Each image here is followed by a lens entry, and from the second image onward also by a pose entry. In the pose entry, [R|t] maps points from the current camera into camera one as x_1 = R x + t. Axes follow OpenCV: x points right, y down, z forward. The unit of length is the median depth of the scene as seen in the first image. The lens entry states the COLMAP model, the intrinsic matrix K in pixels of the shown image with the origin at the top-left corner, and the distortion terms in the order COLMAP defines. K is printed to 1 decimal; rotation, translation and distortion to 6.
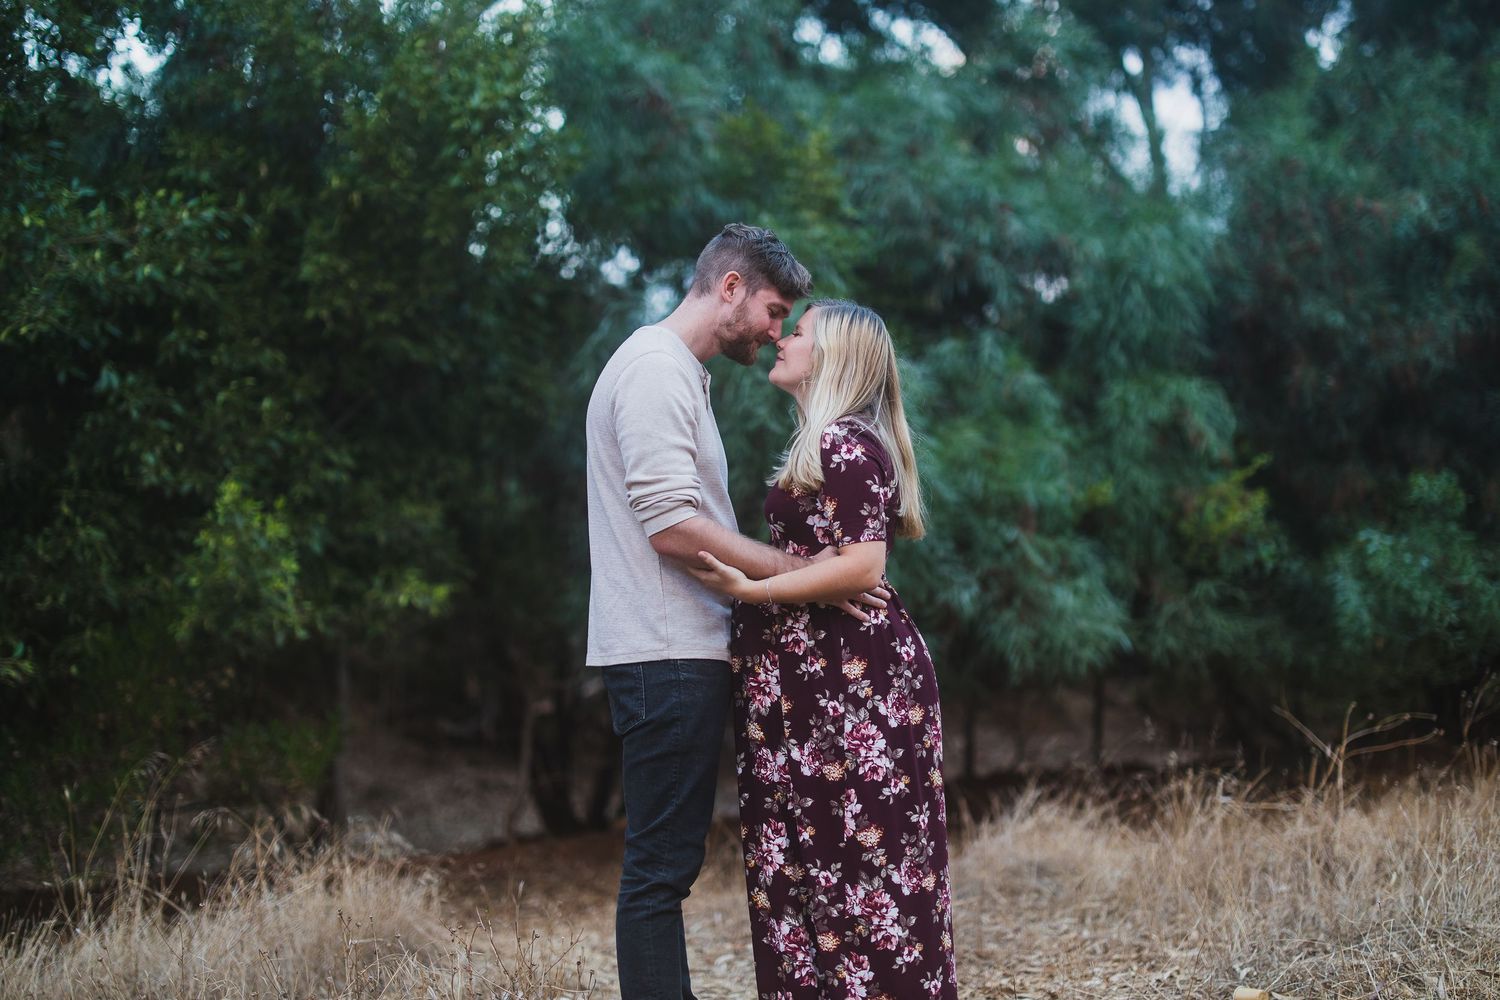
lens RADIAL K [[2268.1, 0, 789.7], [0, 2268.1, 445.4], [0, 0, 1]] dist [0.008079, 0.012675]
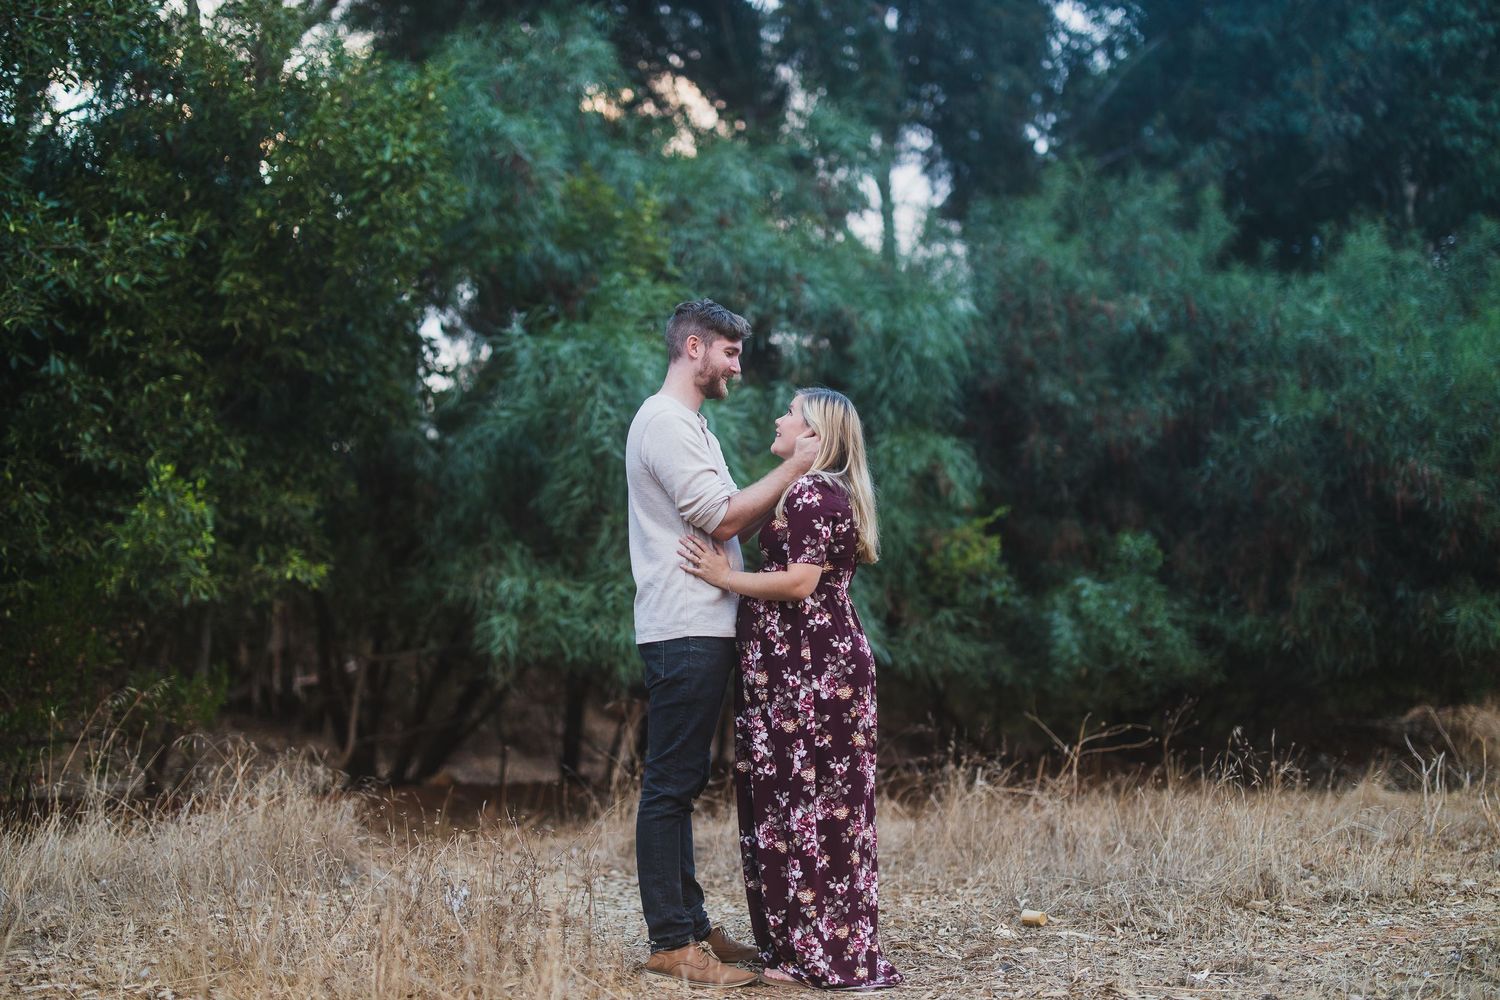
lens RADIAL K [[2152.0, 0, 748.5], [0, 2152.0, 471.7], [0, 0, 1]] dist [0.016225, -0.014203]
pose [[0.989540, 0.081104, 0.119303, -0.071103], [-0.081644, 0.996661, -0.000355, -0.003503], [-0.118933, -0.009390, 0.992858, -0.127897]]
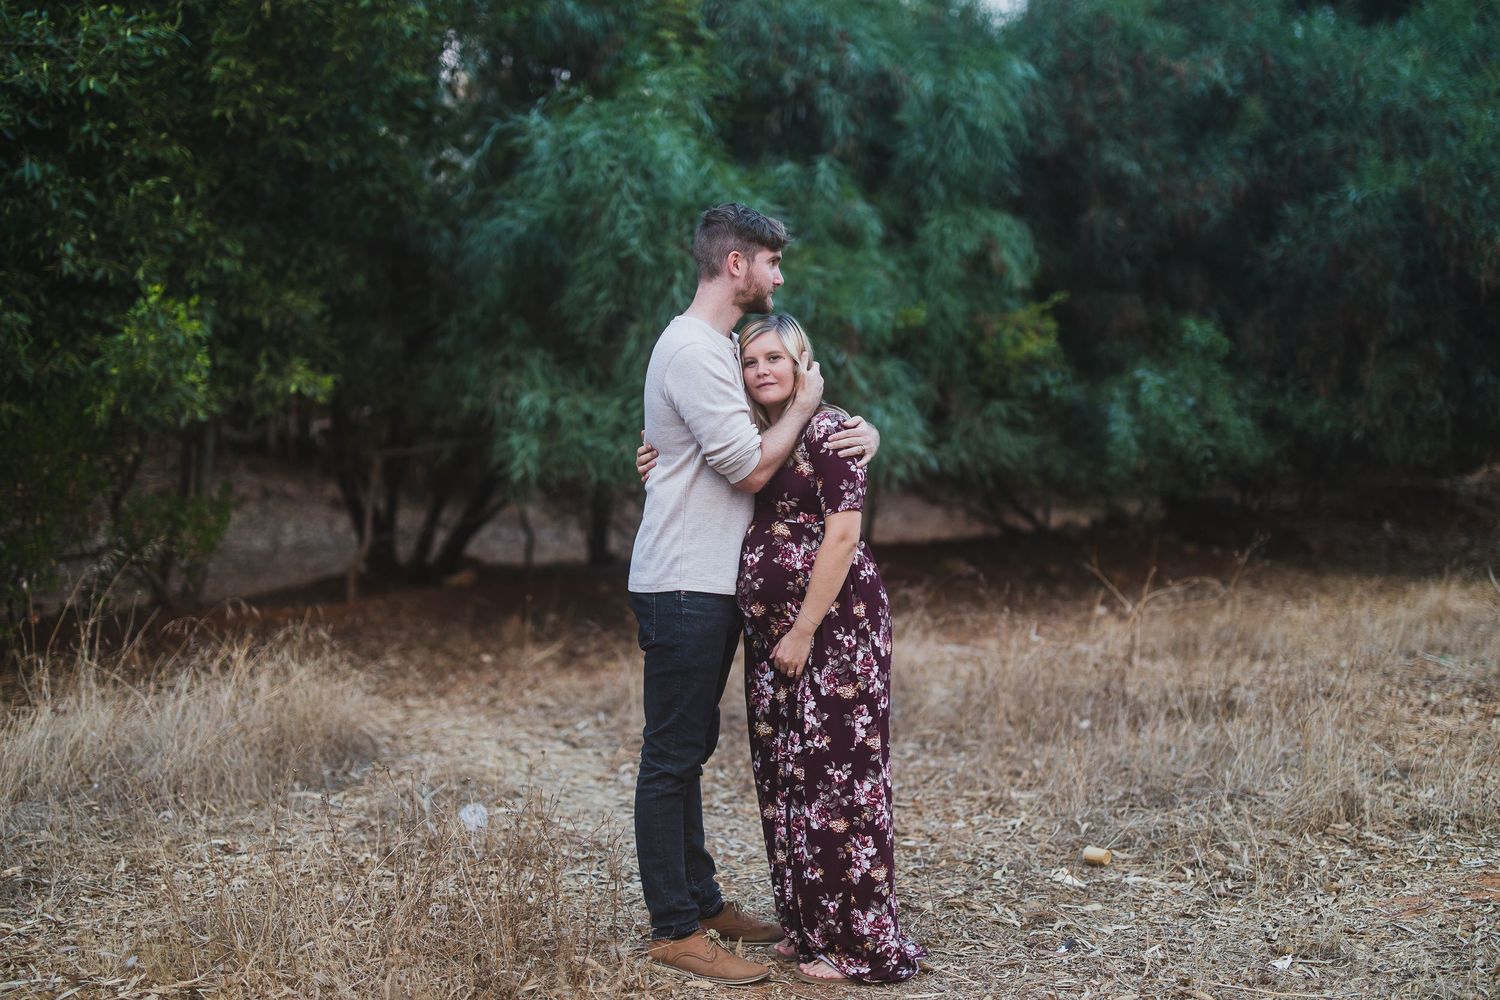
lens RADIAL K [[2217.0, 0, 770.3], [0, 2217.0, 459.7], [0, 0, 1]] dist [-0.007933, 0.106638]
pose [[0.990011, 0.067175, 0.123959, -0.071765], [-0.084465, 0.986547, 0.139969, -0.064863], [-0.112889, -0.149041, 0.982366, -0.074106]]
